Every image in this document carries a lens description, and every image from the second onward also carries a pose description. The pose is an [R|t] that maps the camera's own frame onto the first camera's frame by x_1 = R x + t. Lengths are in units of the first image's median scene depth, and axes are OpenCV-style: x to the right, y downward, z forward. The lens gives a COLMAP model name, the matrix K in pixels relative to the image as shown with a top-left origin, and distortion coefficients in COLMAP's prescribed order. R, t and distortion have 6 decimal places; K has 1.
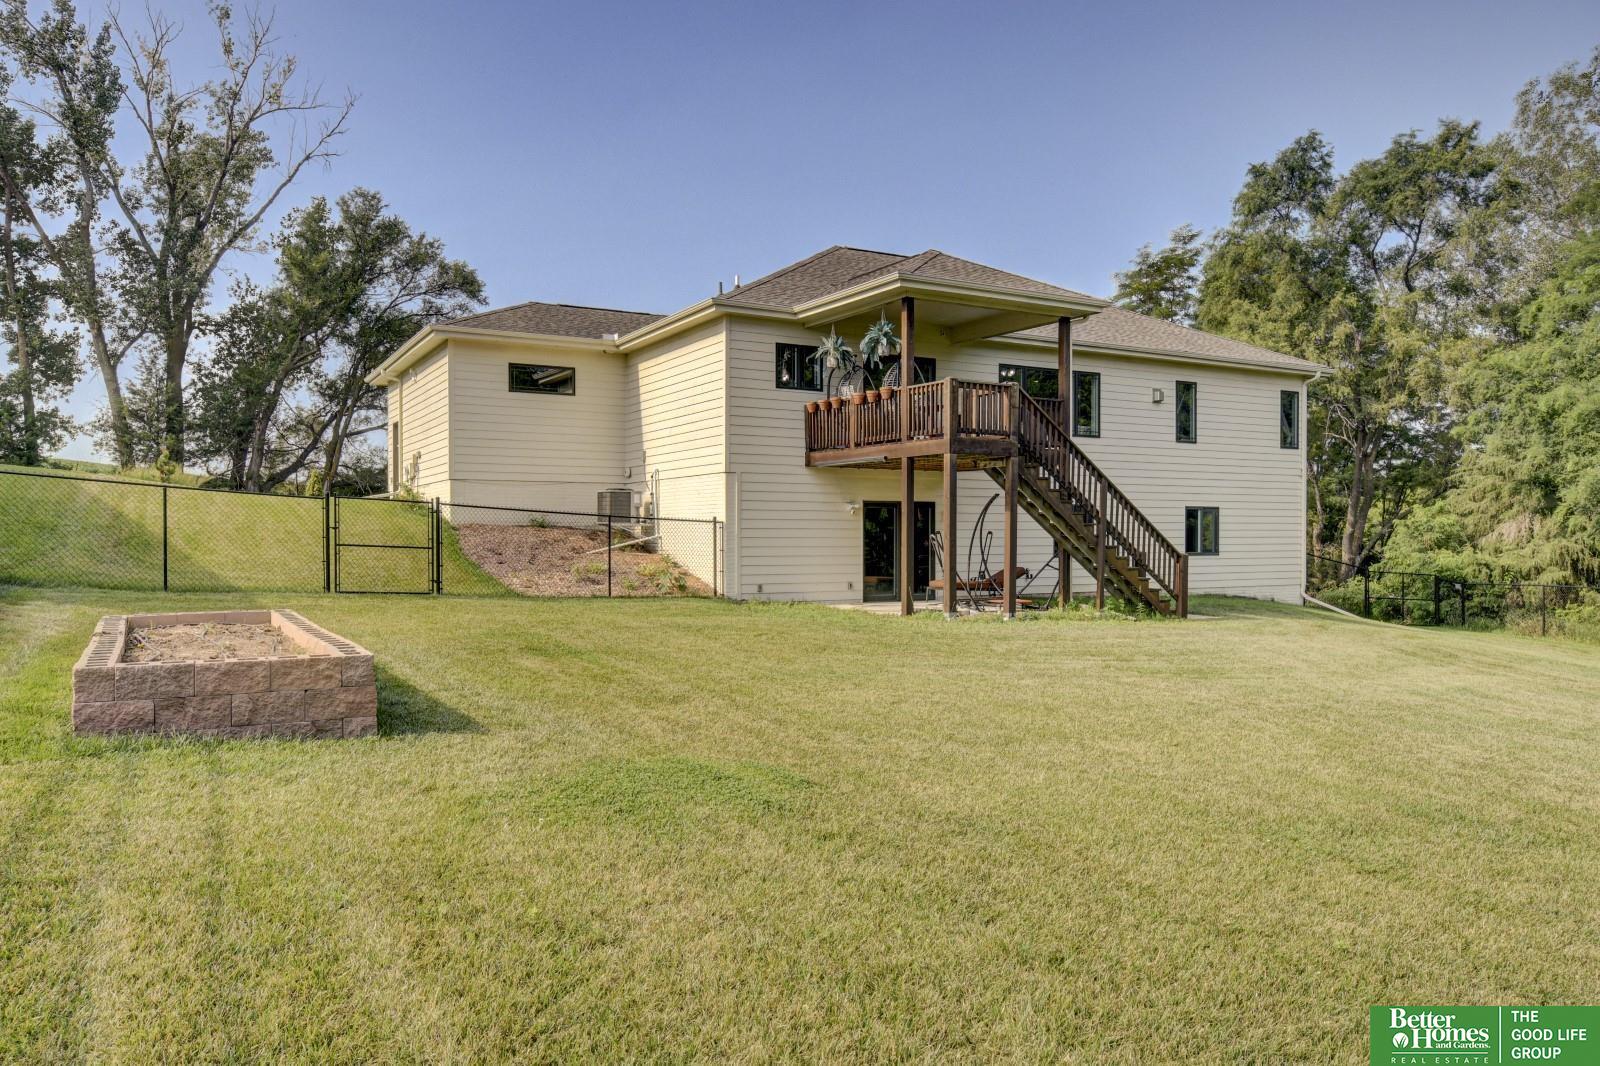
lens RADIAL K [[1093.5, 0, 790.7], [0, 1093.5, 539.3], [0, 0, 1]] dist [0.003082, -0.004123]
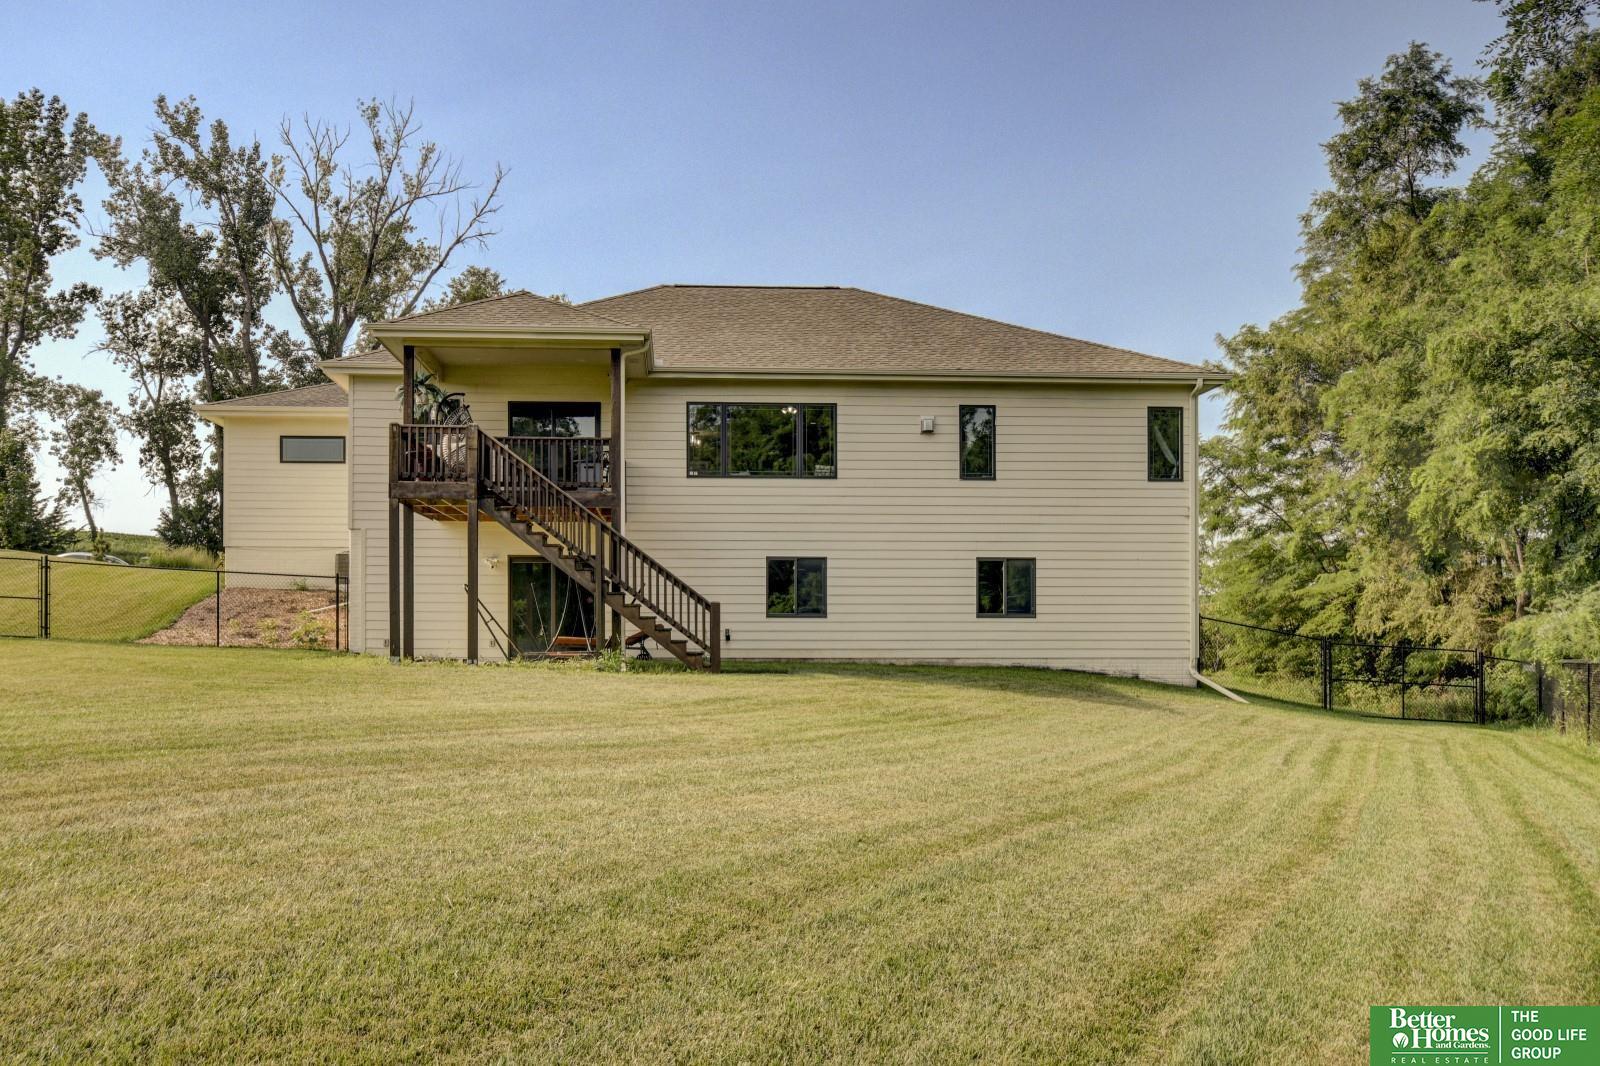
lens RADIAL K [[1355.5, 0, 743.0], [0, 1355.5, 636.9], [0, 0, 1]] dist [0.000786, 0.002577]
pose [[0.903338, -0.000059, -0.428930, 0.348216], [-0.003517, 0.999965, -0.007546, 0.020437], [0.428916, 0.008325, 0.903306, 0.002908]]
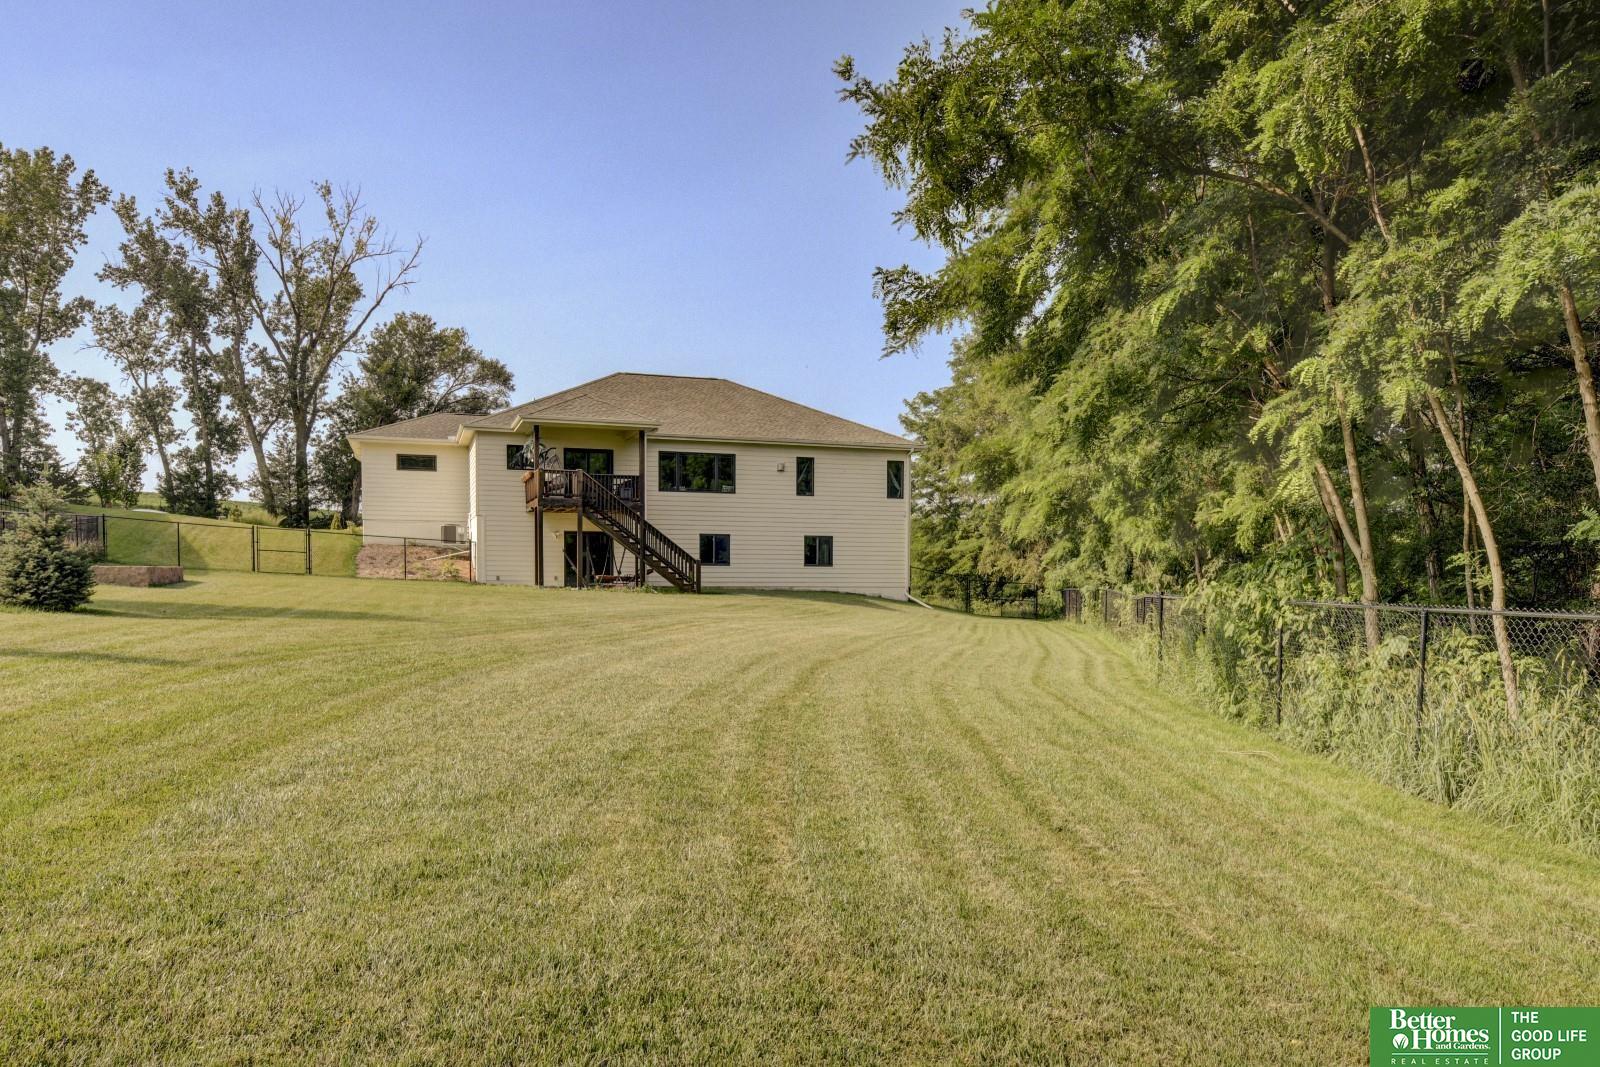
lens RADIAL K [[1093.5, 0, 794.0], [0, 1093.5, 625.9], [0, 0, 1]] dist [0.003082, -0.004123]
pose [[0.984499, 0.016160, -0.174646, 0.342950], [-0.008614, 0.999000, 0.043878, 0.017428], [0.175180, -0.041693, 0.983653, -0.323152]]
